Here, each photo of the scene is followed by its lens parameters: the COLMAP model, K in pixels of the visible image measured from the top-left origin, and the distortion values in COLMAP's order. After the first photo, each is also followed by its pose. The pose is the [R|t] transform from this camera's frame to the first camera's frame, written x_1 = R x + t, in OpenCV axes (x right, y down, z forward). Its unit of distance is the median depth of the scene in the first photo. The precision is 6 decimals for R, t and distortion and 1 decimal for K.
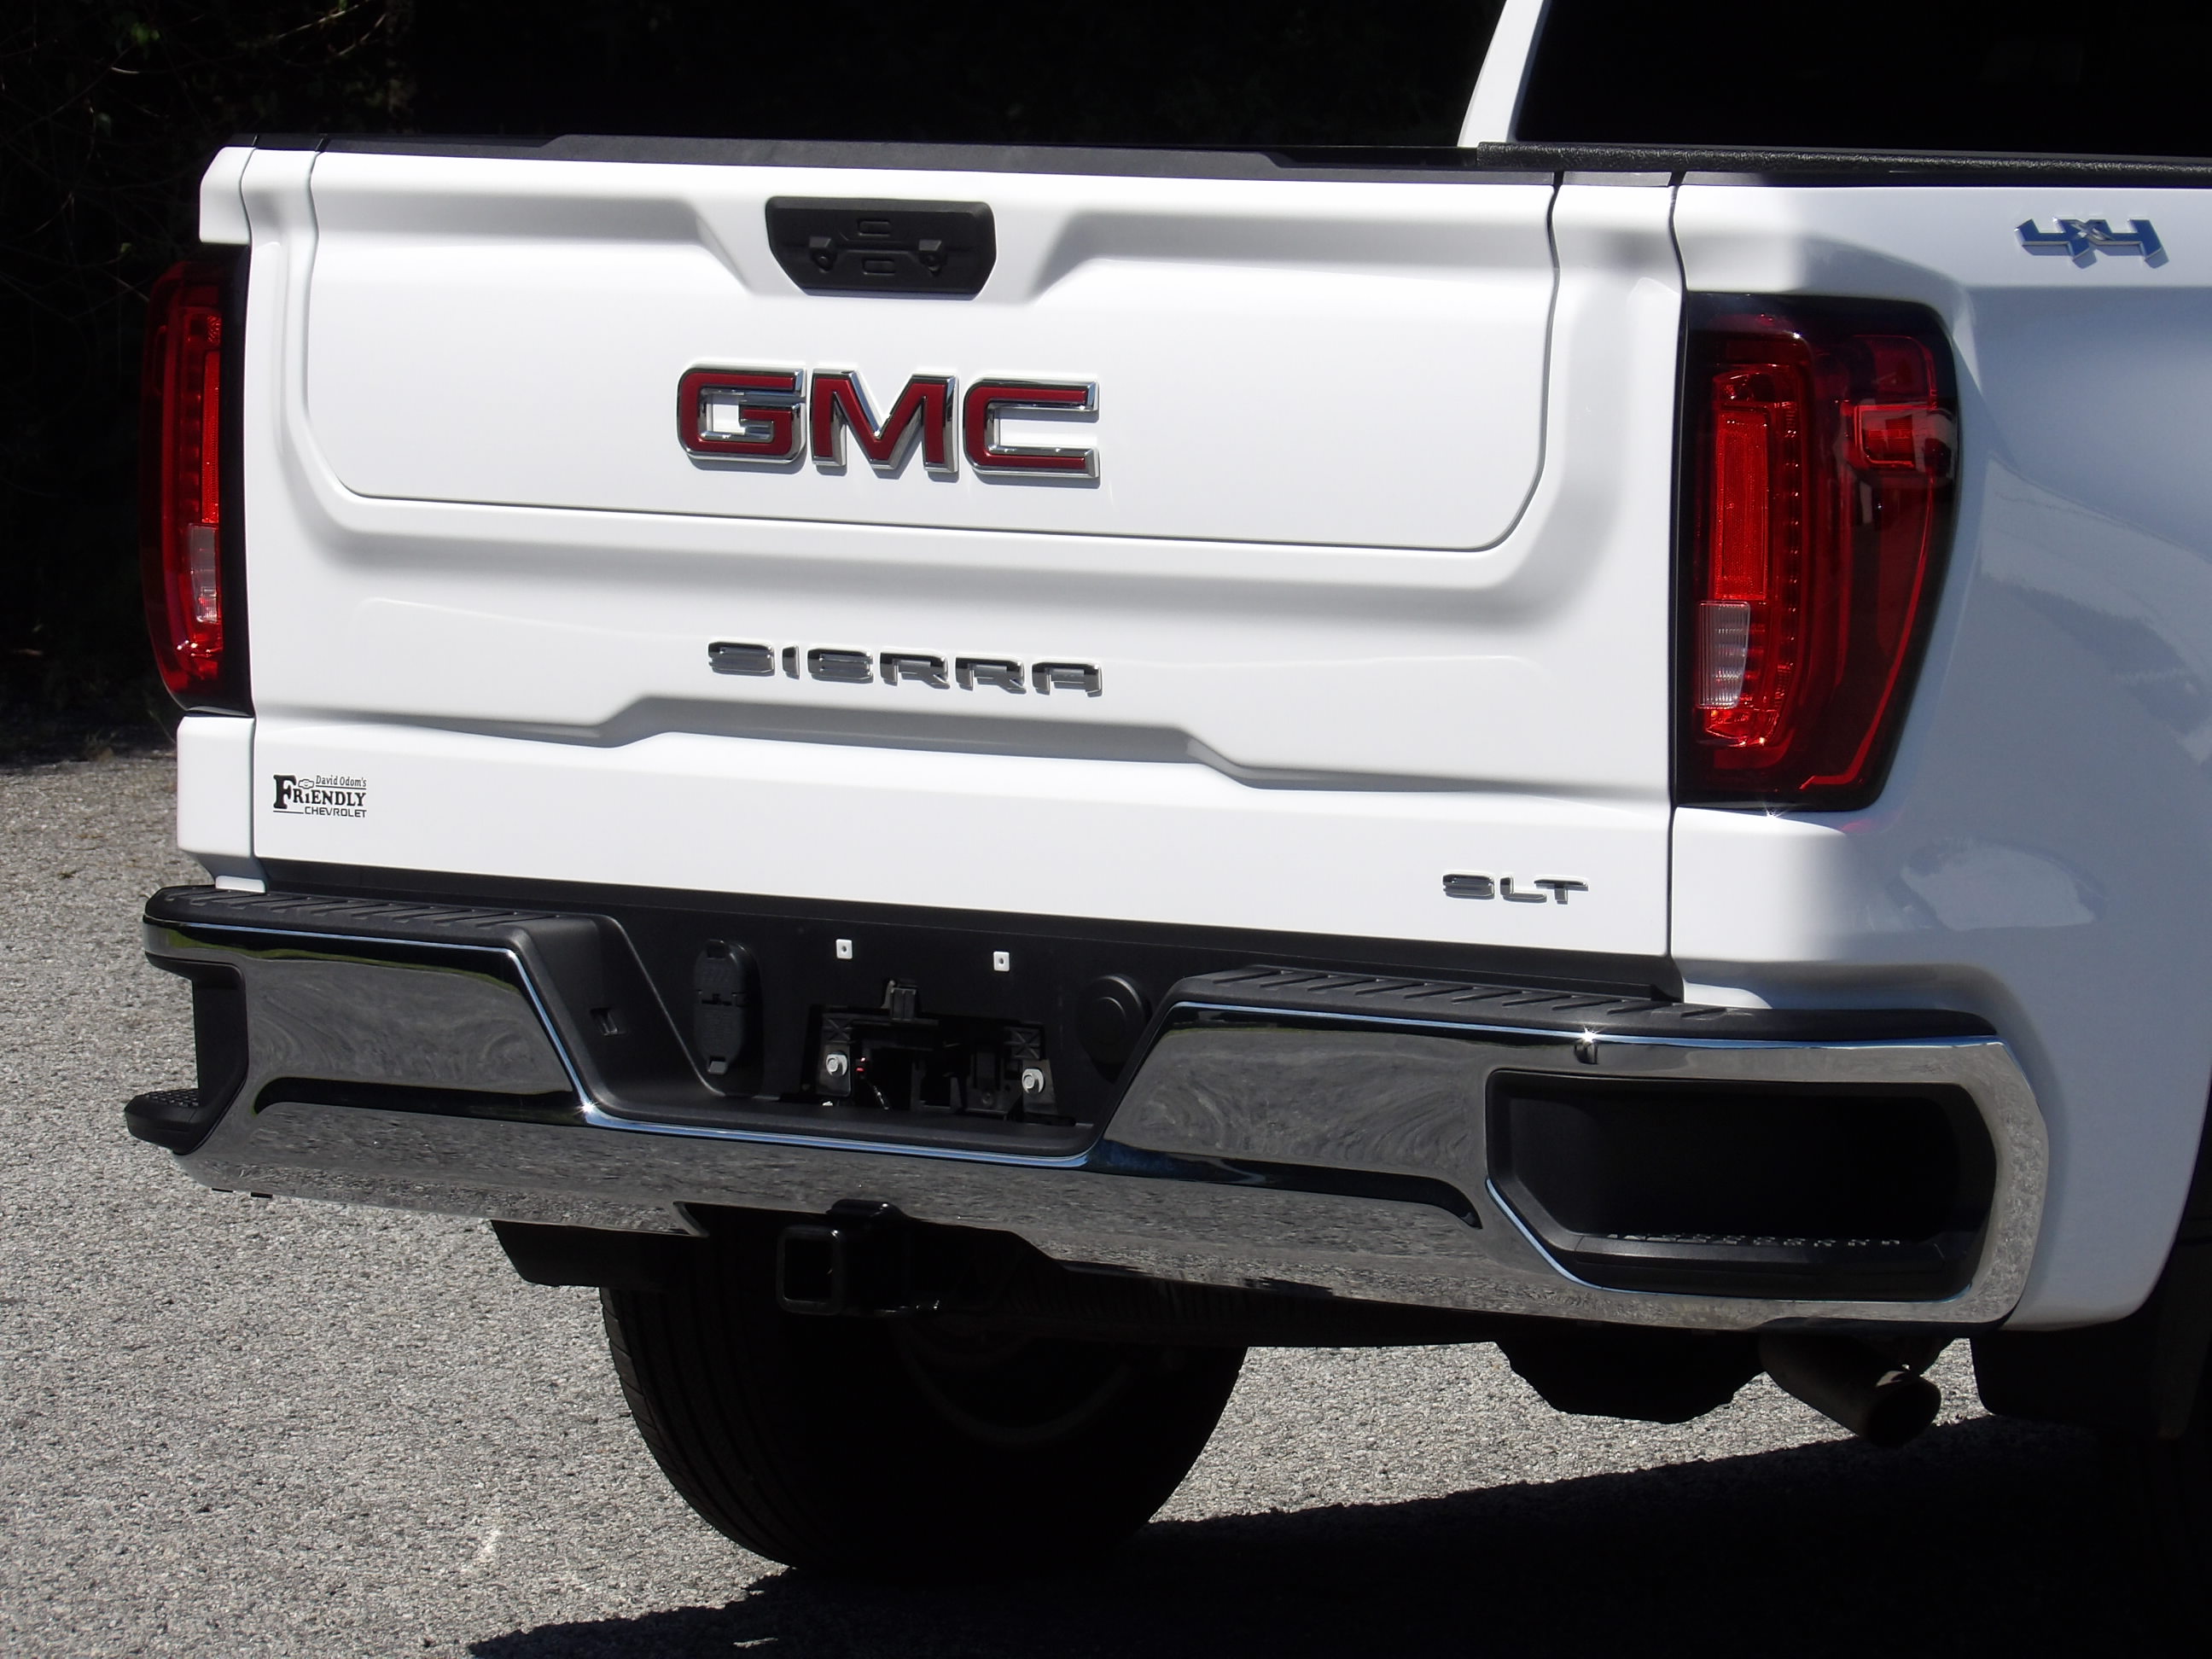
lens RADIAL K [[12881.0, 0, 1106.0], [0, 12881.0, 829.5], [0, 0, 1]] dist [3.503862, -354.955641]
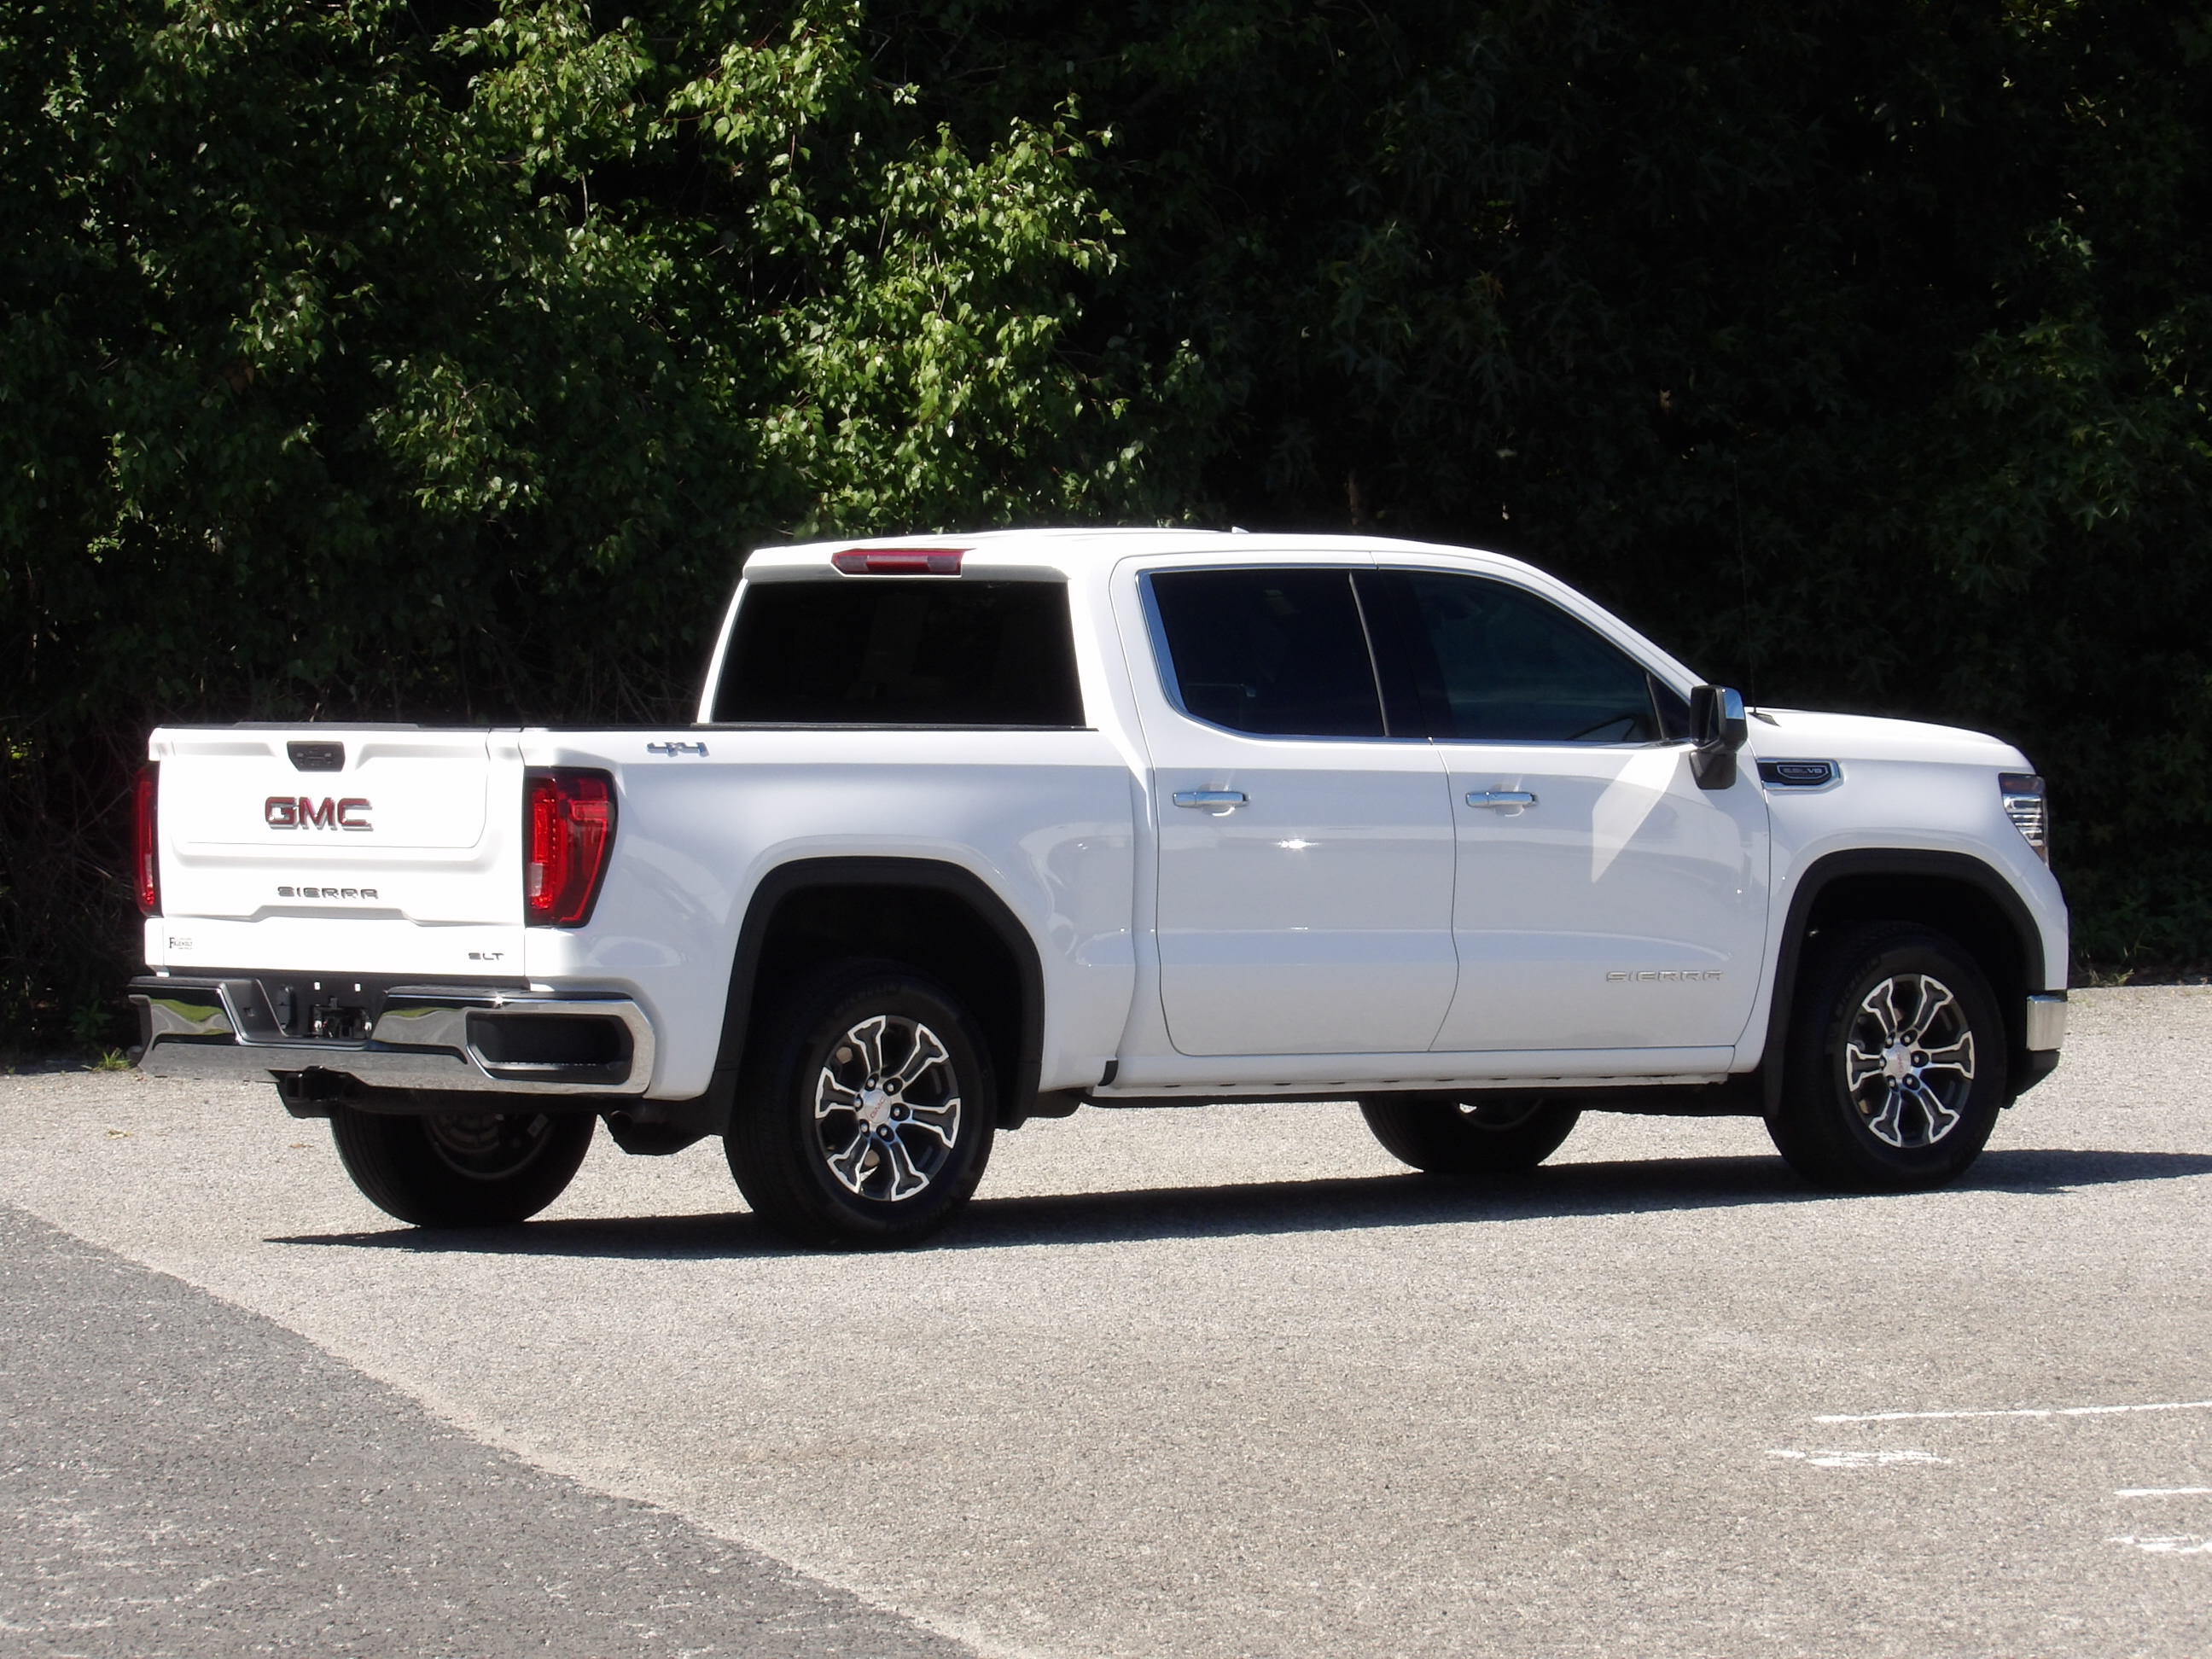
lens RADIAL K [[12881.0, 0, 1106.0], [0, 12881.0, 829.5], [0, 0, 1]] dist [3.503862, -354.955641]
pose [[0.982564, -0.011275, -0.185584, 0.738554], [0.001836, 0.998699, -0.050956, 0.130056], [0.185917, 0.049726, 0.981306, -1.994098]]
